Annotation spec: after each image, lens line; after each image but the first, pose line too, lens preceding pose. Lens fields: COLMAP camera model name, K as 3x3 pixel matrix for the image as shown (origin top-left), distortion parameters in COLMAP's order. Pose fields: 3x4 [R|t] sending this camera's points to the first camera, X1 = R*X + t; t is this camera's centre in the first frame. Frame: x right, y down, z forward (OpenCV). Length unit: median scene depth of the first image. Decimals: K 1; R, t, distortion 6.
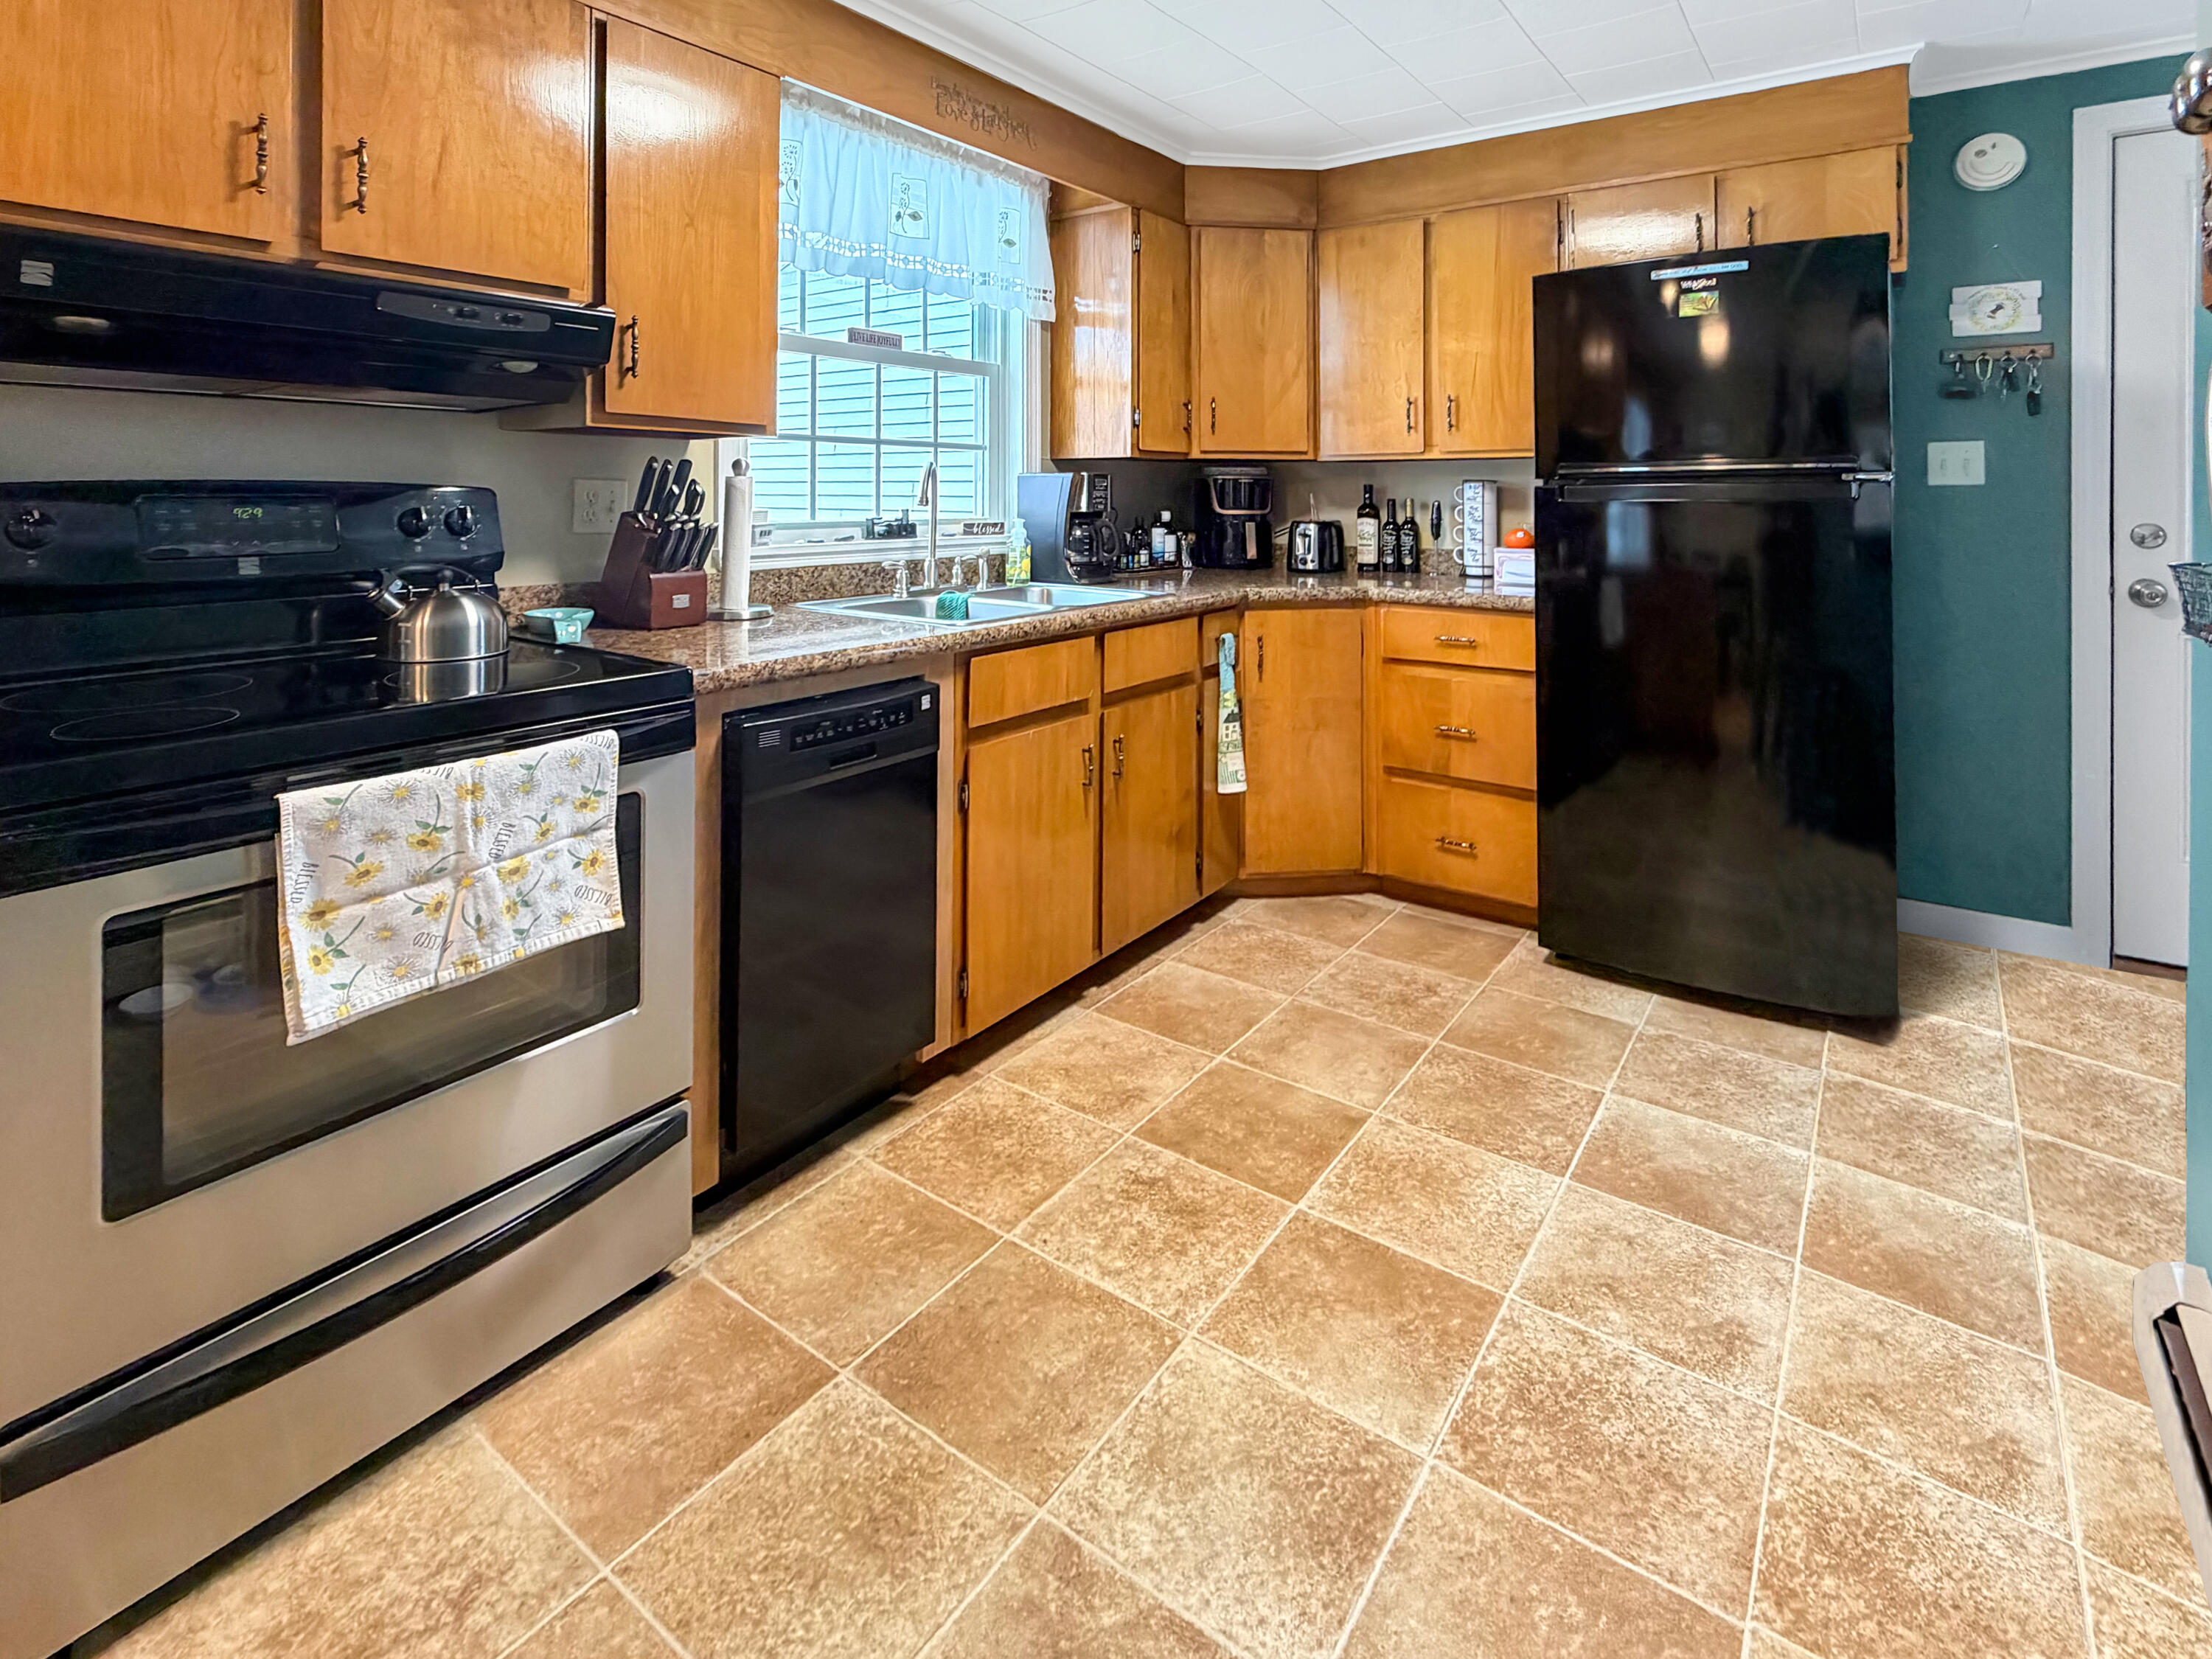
lens RADIAL K [[1061.9, 0, 1106.9], [0, 1061.9, 783.8], [0, 0, 1]] dist [0.001908, 0.000054]
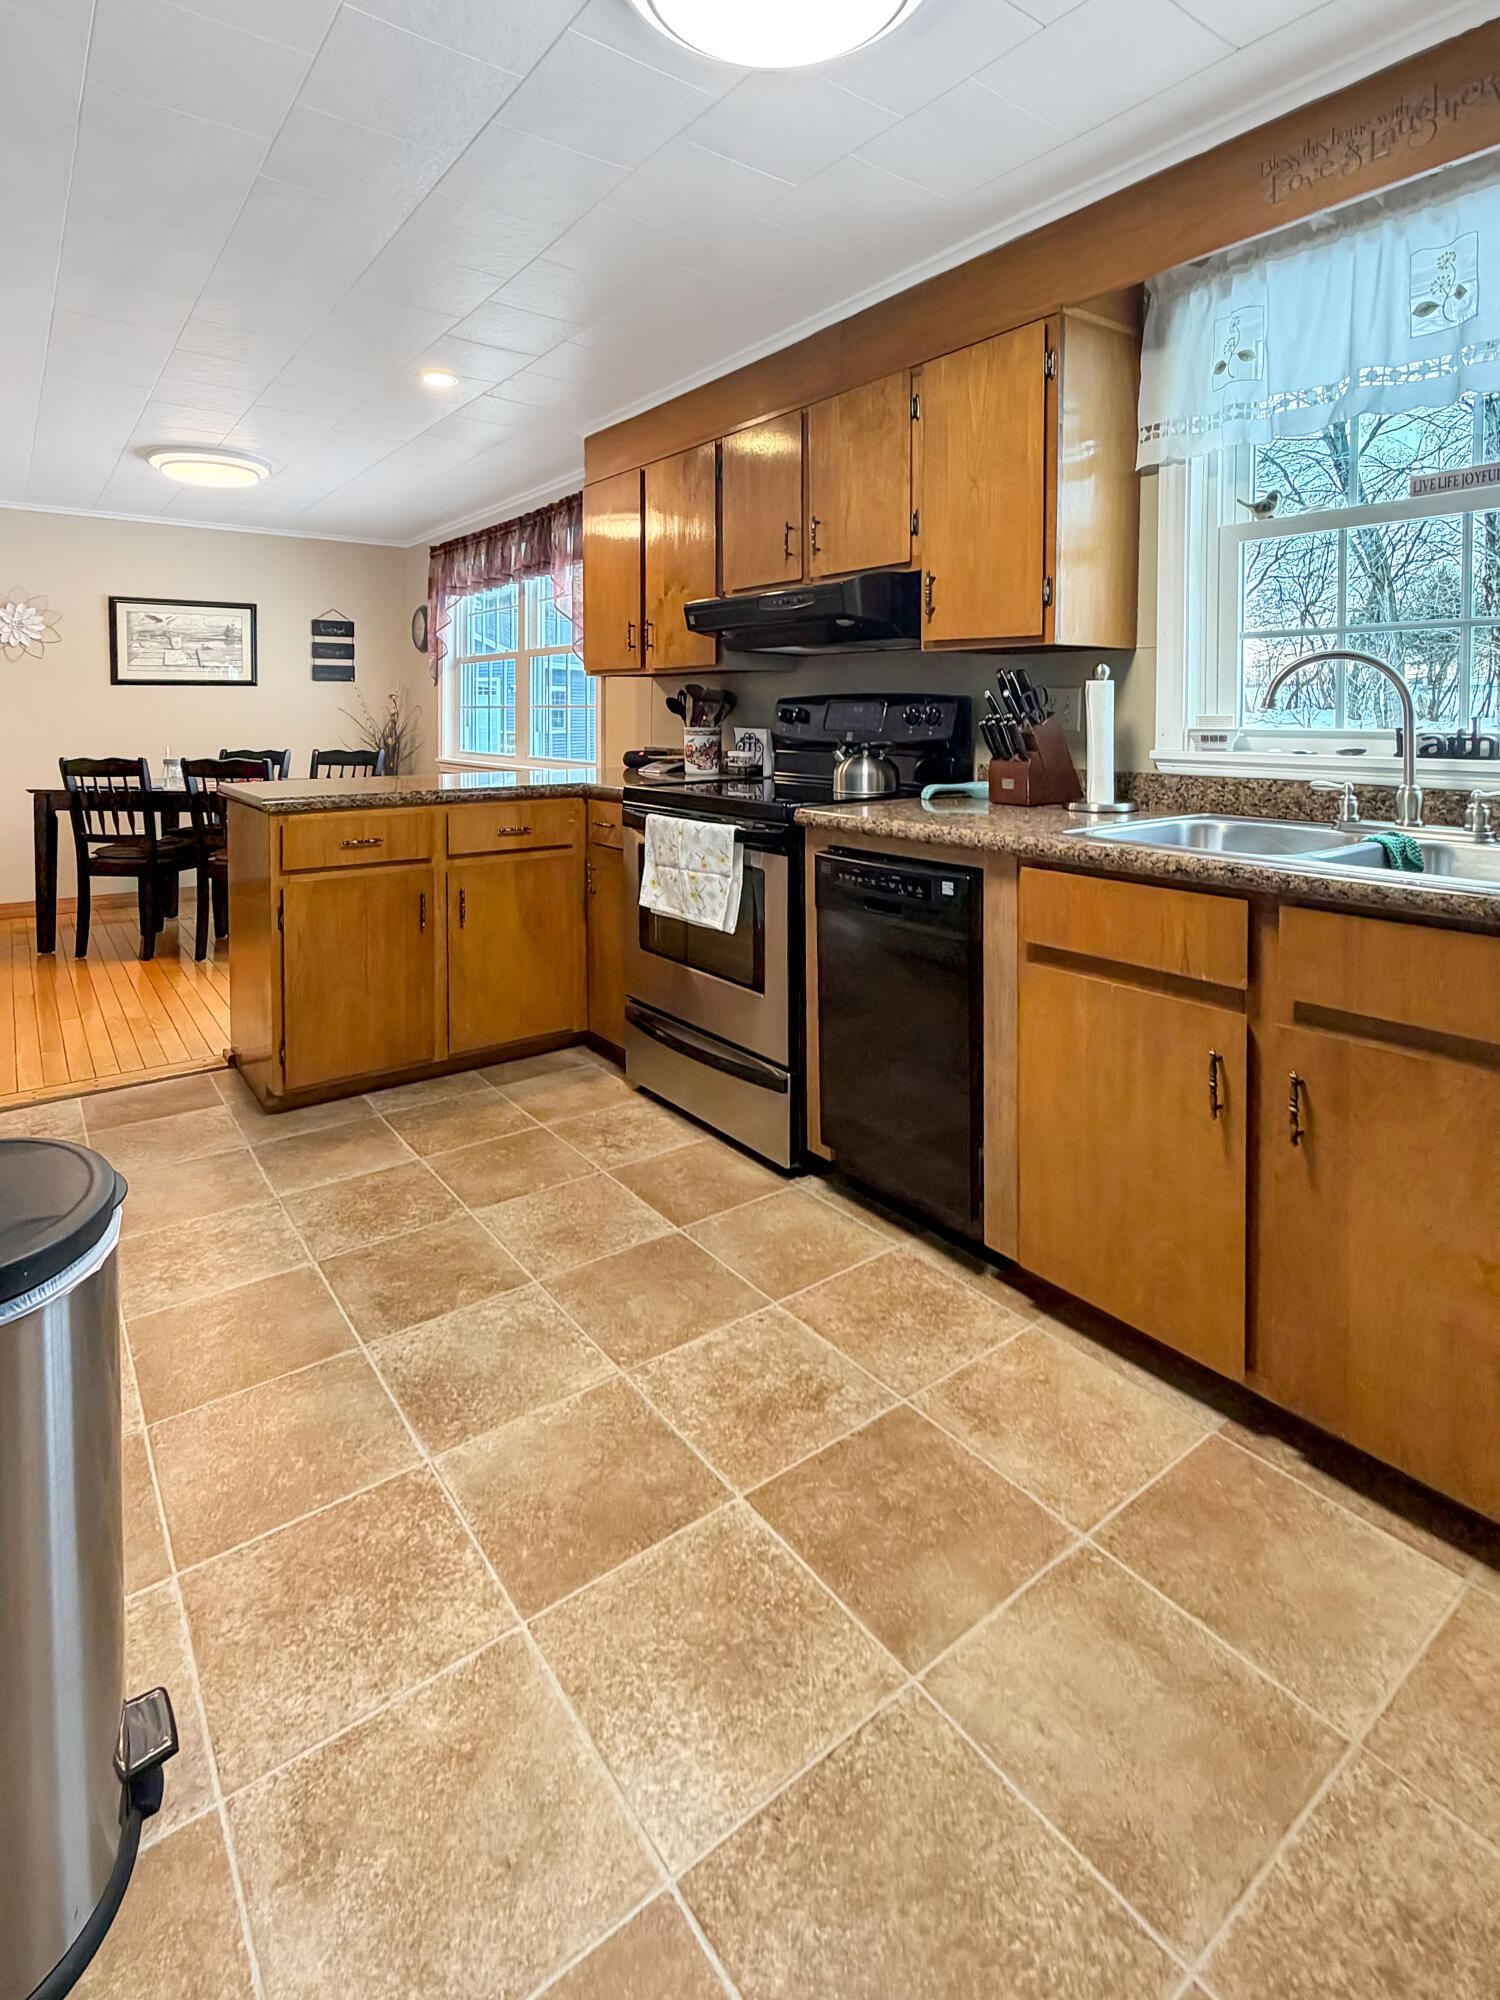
lens RADIAL K [[960.1, 0, 750.0], [0, 960.1, 1000.0], [0, 0, 1]] dist [0.001908, 0.000054]
pose [[-0.297955, 0.271051, -0.915289, 0.721306], [-0.257053, 0.900639, 0.350391, -0.234707], [0.919319, 0.339678, -0.198675, 0.925536]]
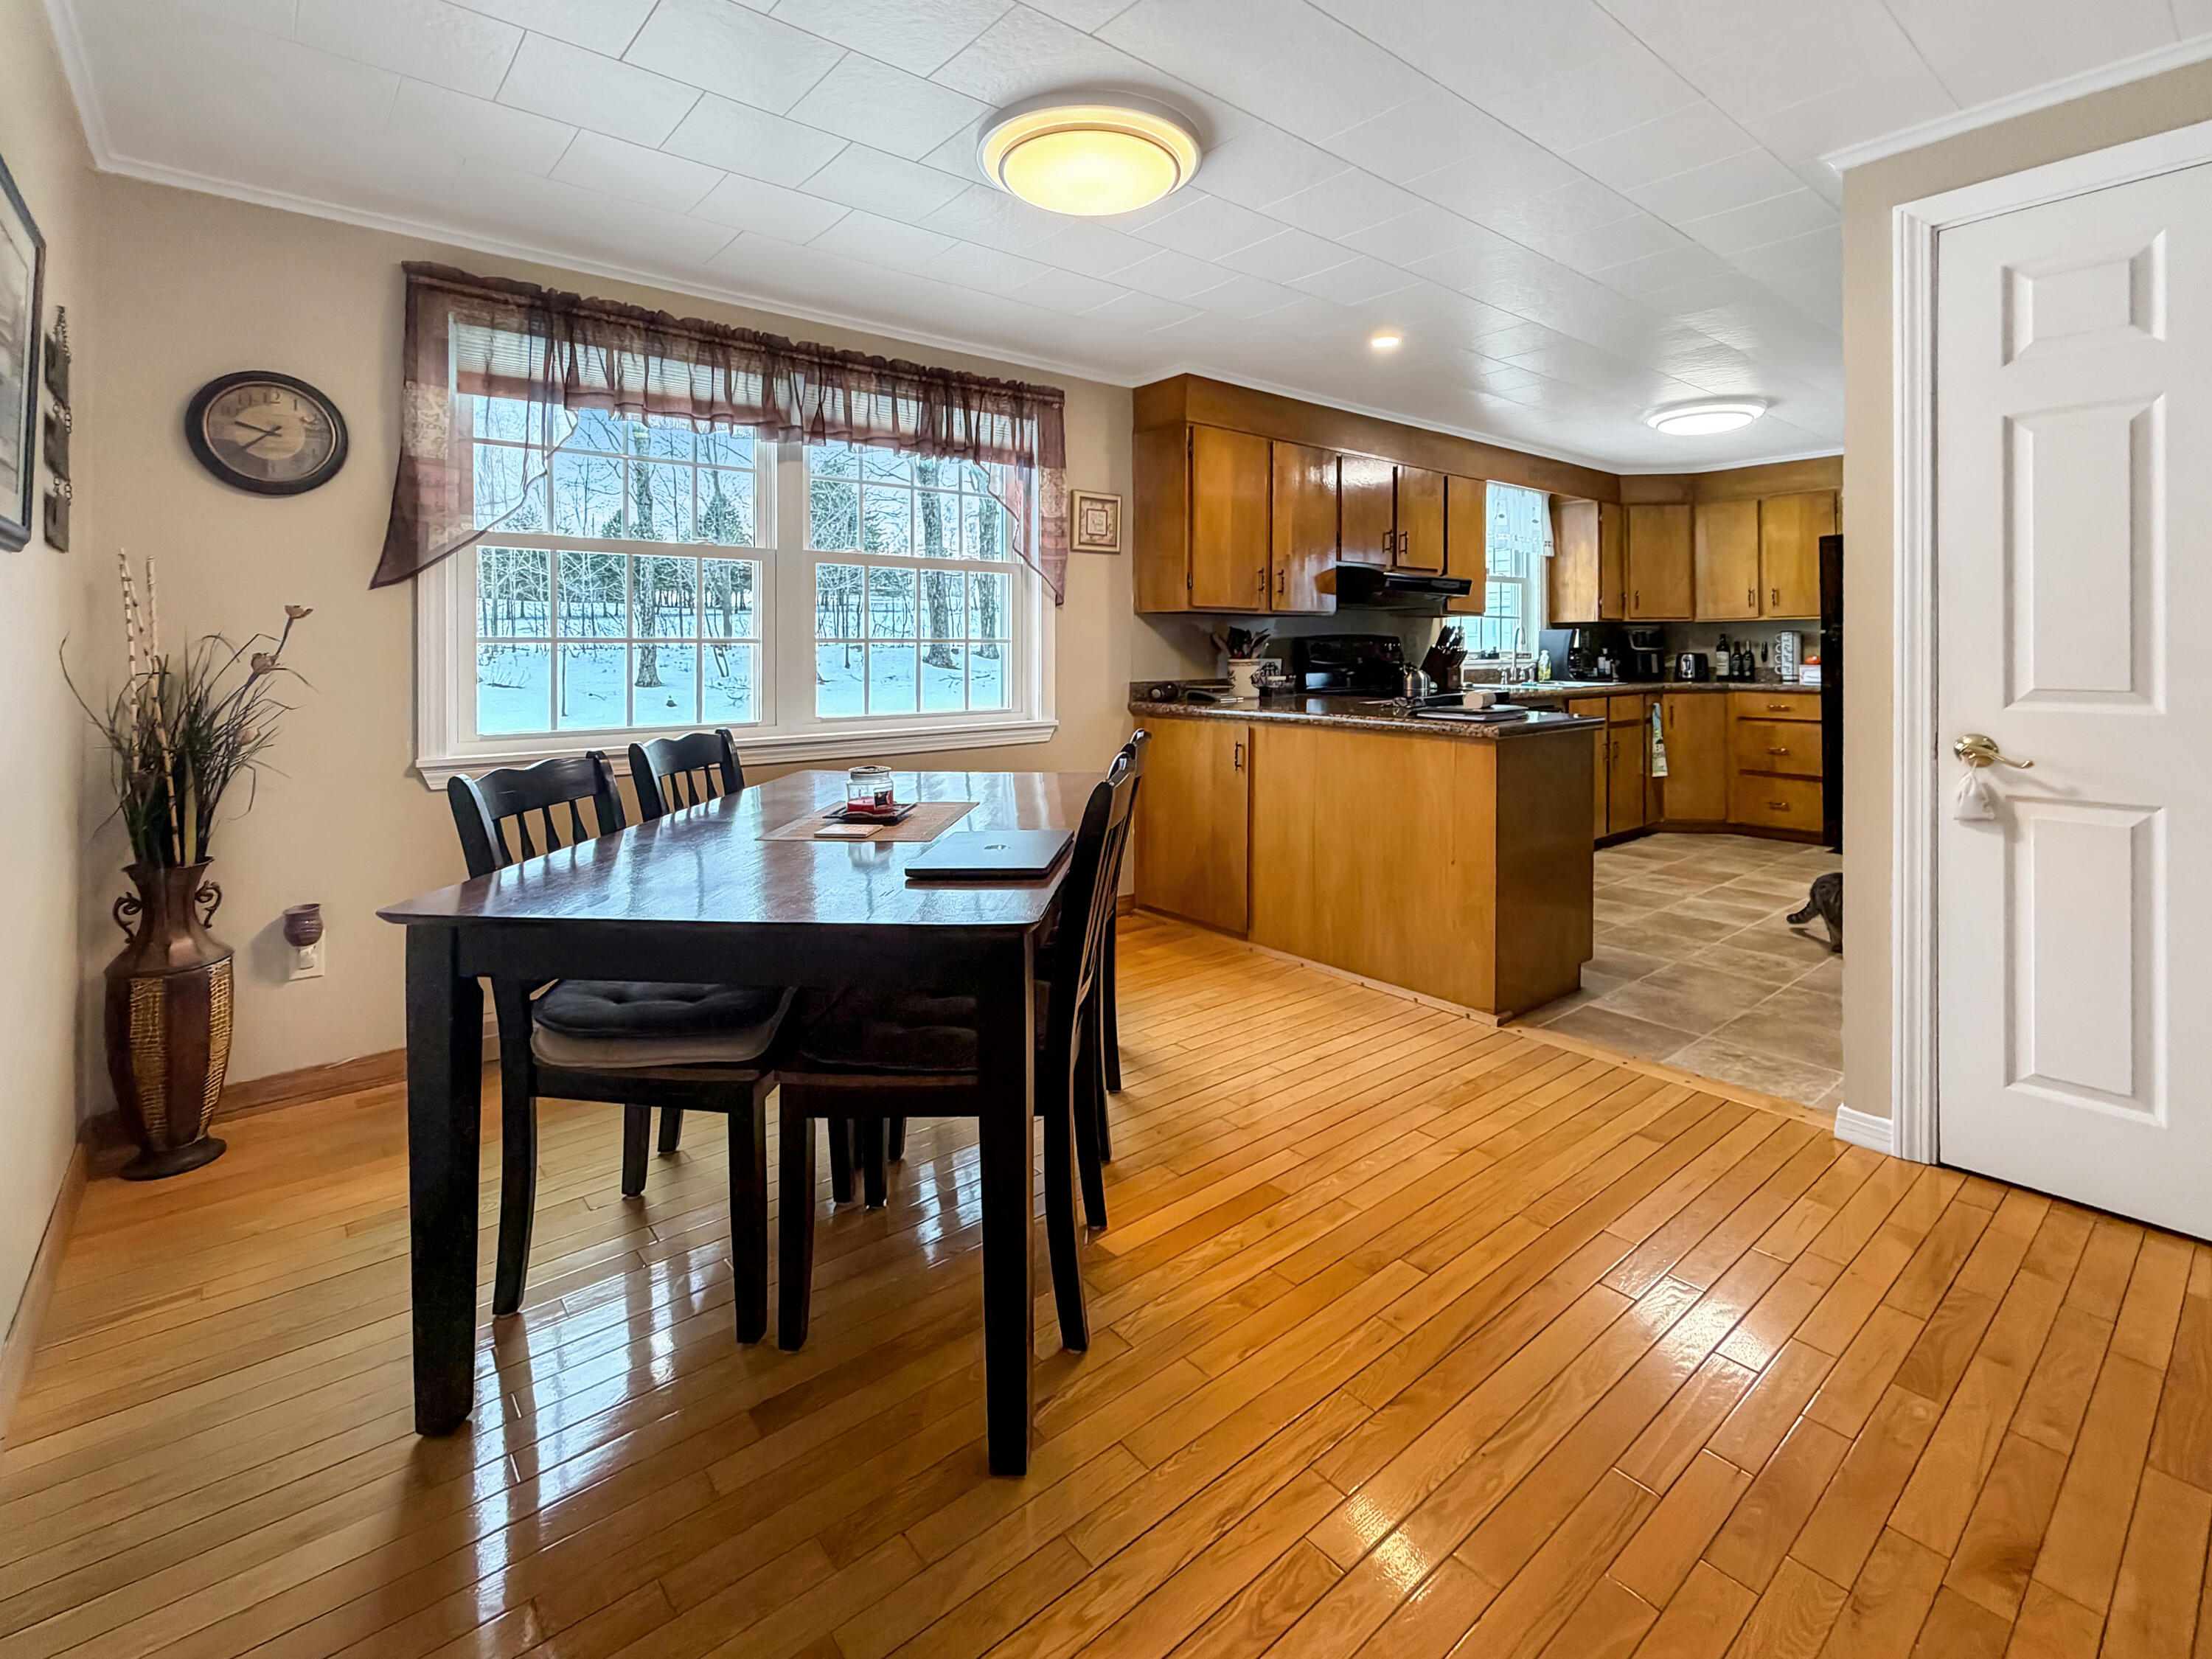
lens RADIAL K [[1045.9, 0, 1106.0], [0, 1045.9, 829.5], [0, 0, 1]] dist [-0.002262, -0.000280]
pose [[0.970616, 0.034008, -0.238217, -0.519670], [-0.057166, 0.994210, -0.090991, 0.419749], [0.233743, 0.101936, 0.966940, -1.443196]]
